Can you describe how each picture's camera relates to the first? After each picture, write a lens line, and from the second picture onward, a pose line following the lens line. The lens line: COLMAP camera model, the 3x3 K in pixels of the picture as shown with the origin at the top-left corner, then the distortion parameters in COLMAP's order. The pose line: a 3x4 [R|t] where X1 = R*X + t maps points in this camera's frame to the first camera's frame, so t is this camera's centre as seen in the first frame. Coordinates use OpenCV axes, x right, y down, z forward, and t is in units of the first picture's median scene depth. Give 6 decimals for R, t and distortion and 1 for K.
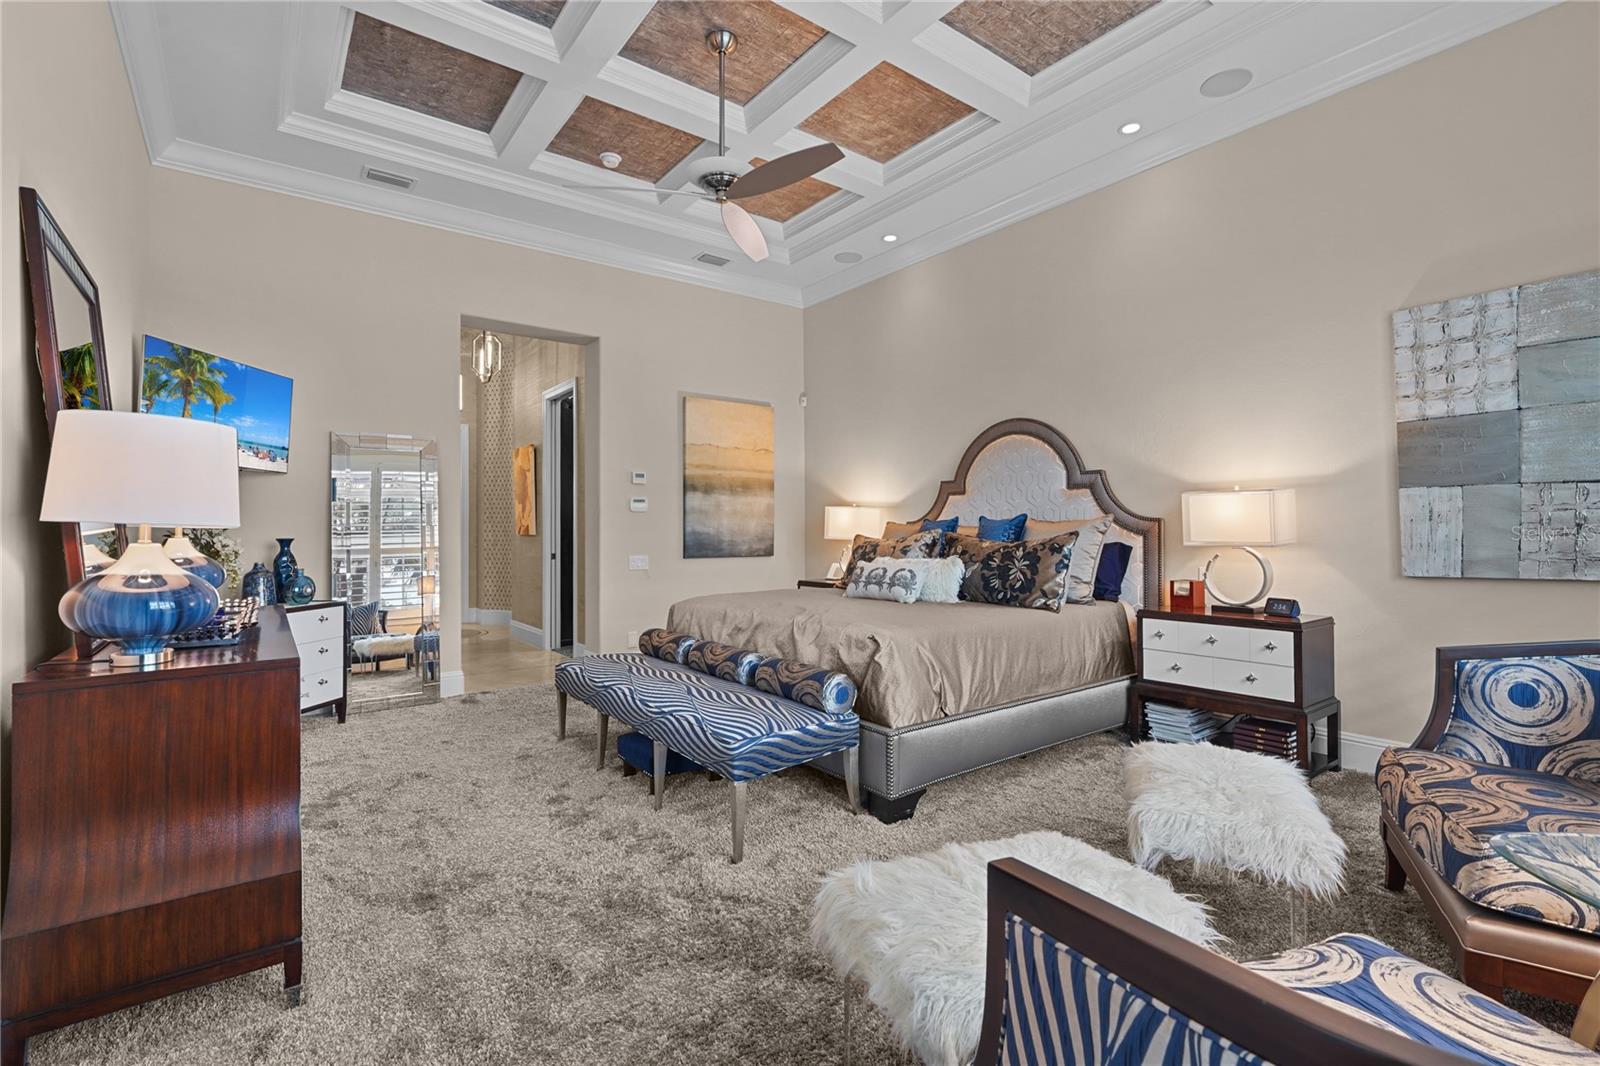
lens RADIAL K [[729.0, 0, 803.1], [0, 729.0, 523.9], [0, 0, 1]] dist [-0.002043, -0.000092]
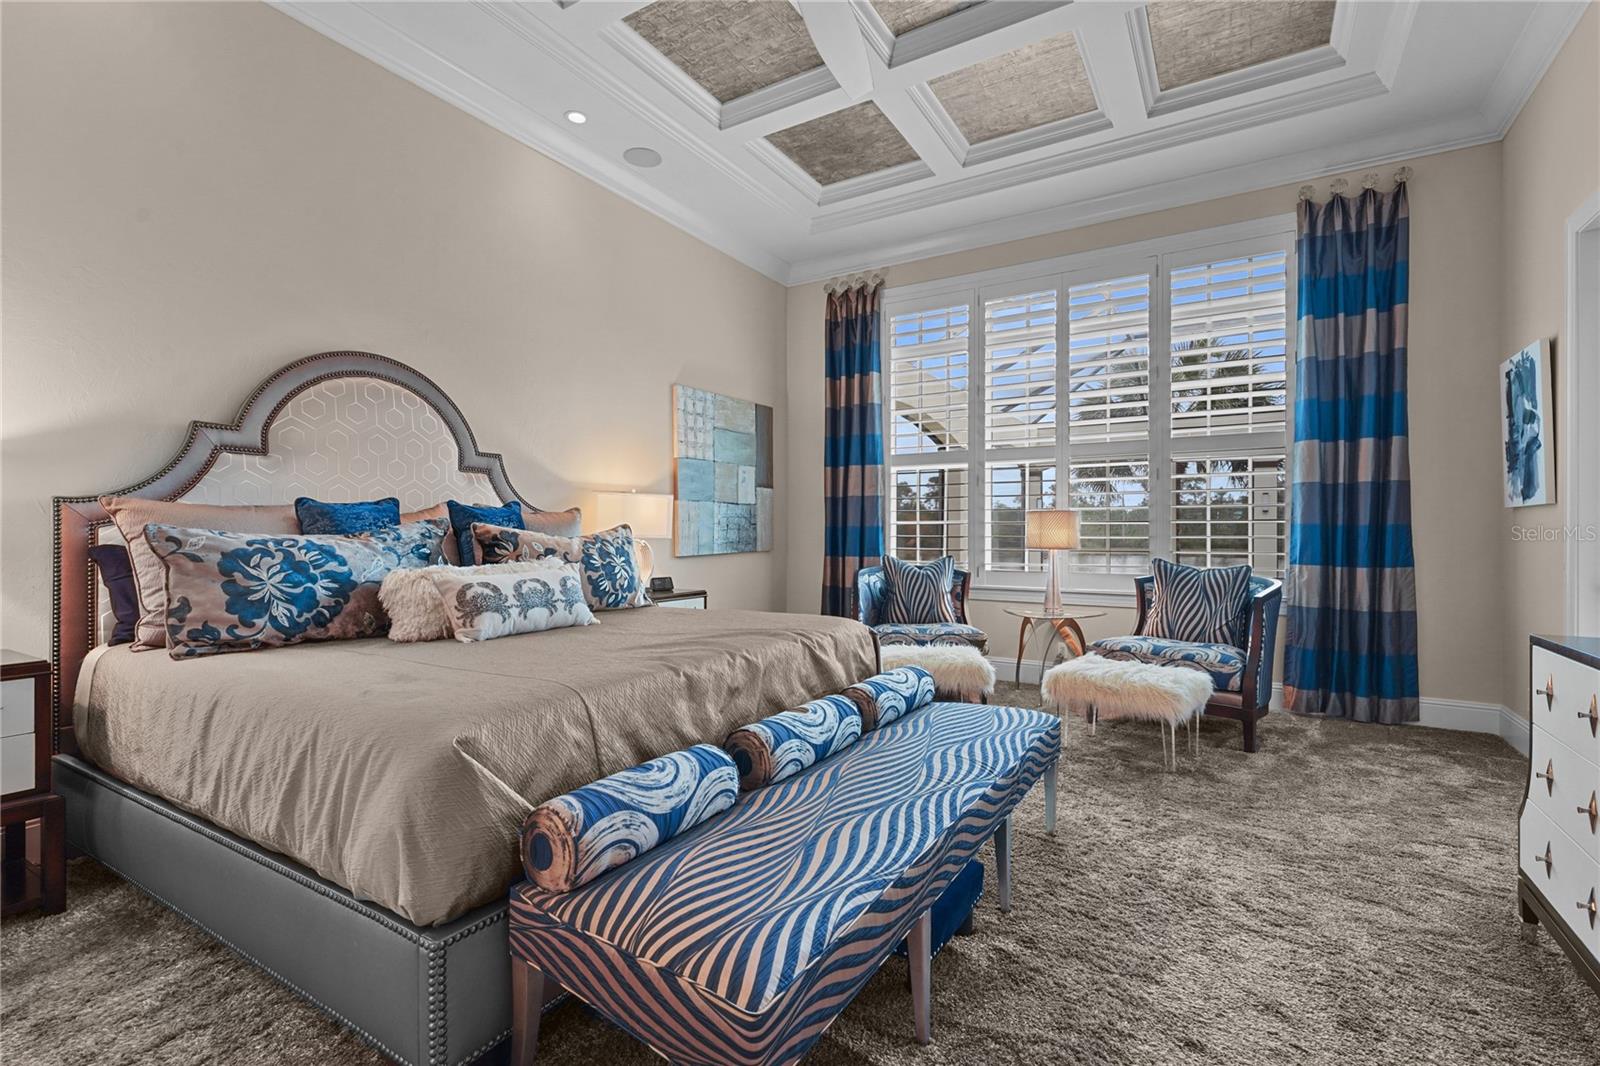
lens RADIAL K [[729.0, 0, 798.5], [0, 729.0, 541.0], [0, 0, 1]] dist [-0.002043, -0.000092]
pose [[-0.386957, 0.001742, 0.922096, -0.531356], [0.001221, 0.999998, -0.001377, 0.030349], [-0.922097, 0.000593, -0.386958, 1.033963]]
